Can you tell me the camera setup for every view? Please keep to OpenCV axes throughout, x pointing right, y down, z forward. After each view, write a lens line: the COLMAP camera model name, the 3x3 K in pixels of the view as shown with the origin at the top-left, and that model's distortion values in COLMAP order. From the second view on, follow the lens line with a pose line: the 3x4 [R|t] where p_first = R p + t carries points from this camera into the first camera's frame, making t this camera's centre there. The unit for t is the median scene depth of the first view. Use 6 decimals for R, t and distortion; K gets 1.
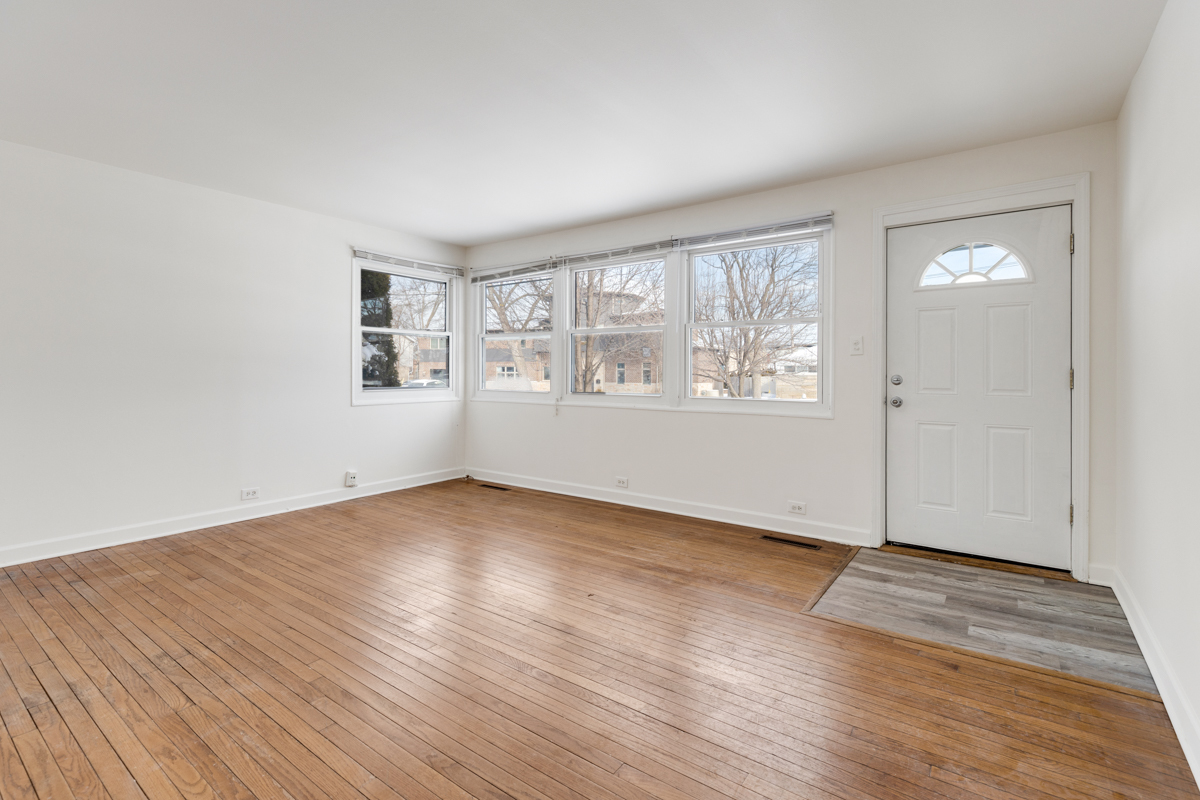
lens RADIAL K [[547.7, 0, 601.2], [0, 547.7, 388.2], [0, 0, 1]] dist [0.009374, 0.000039]
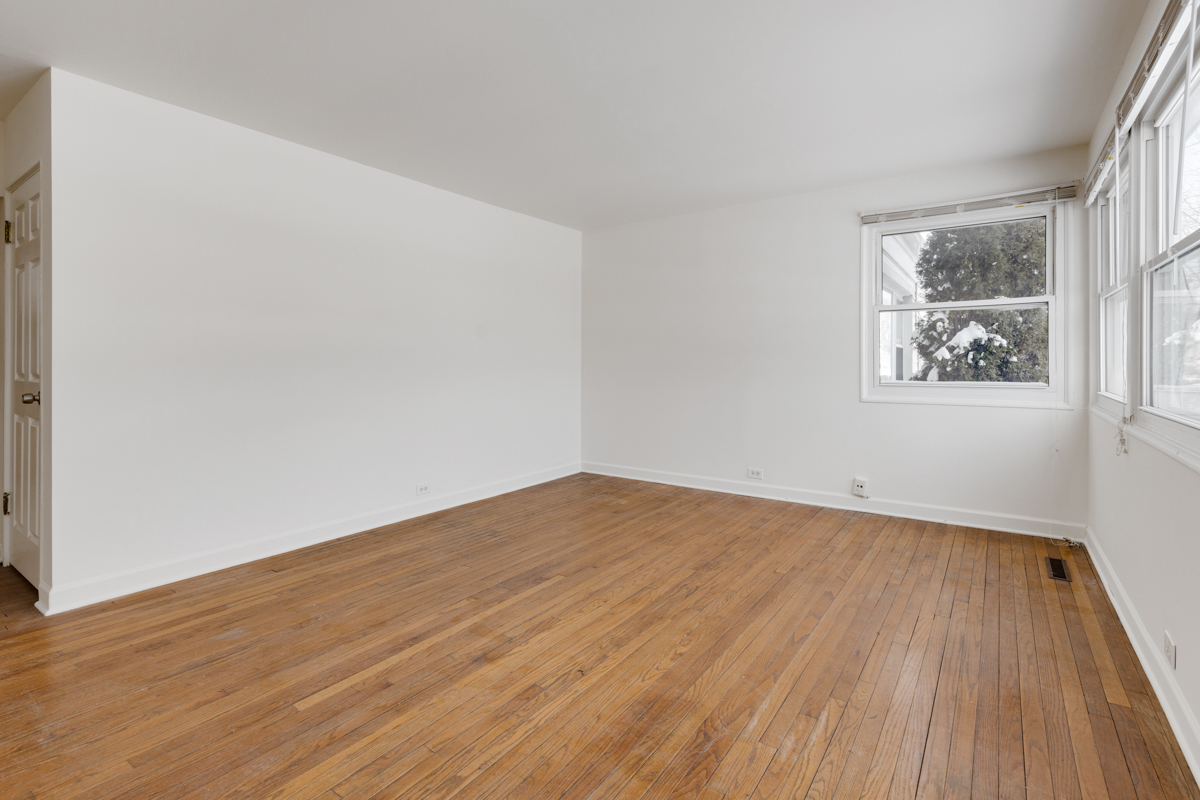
lens RADIAL K [[568.2, 0, 594.3], [0, 568.2, 364.4], [0, 0, 1]] dist [0.000759, -0.000009]
pose [[0.009884, 0.002075, -0.999949, 0.604855], [-0.028752, 0.999585, 0.001790, -0.020108], [0.999538, 0.028733, 0.009939, 0.840181]]
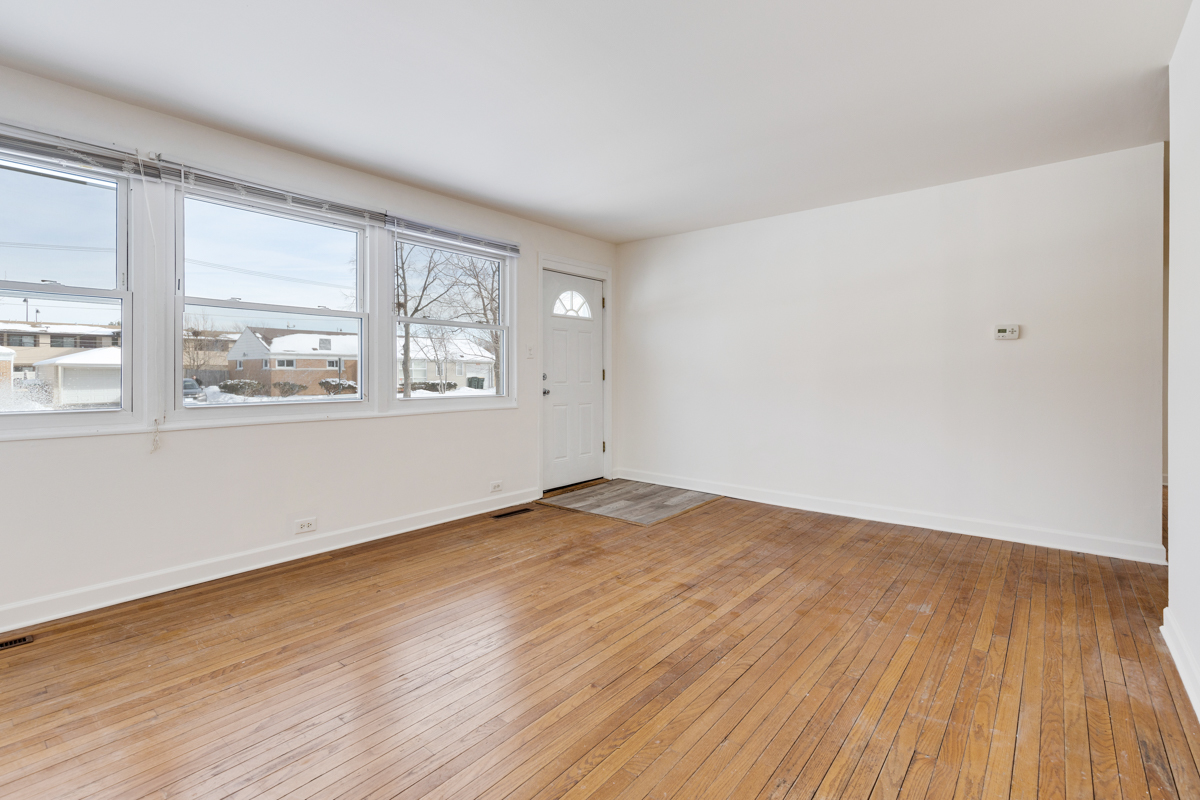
lens RADIAL K [[547.7, 0, 601.2], [0, 547.7, 388.2], [0, 0, 1]] dist [0.009374, 0.000039]
pose [[0.059331, -0.029554, 0.997801, -0.914019], [0.030569, 0.999147, 0.027776, -0.020608], [-0.997770, 0.028853, 0.060184, 0.806896]]
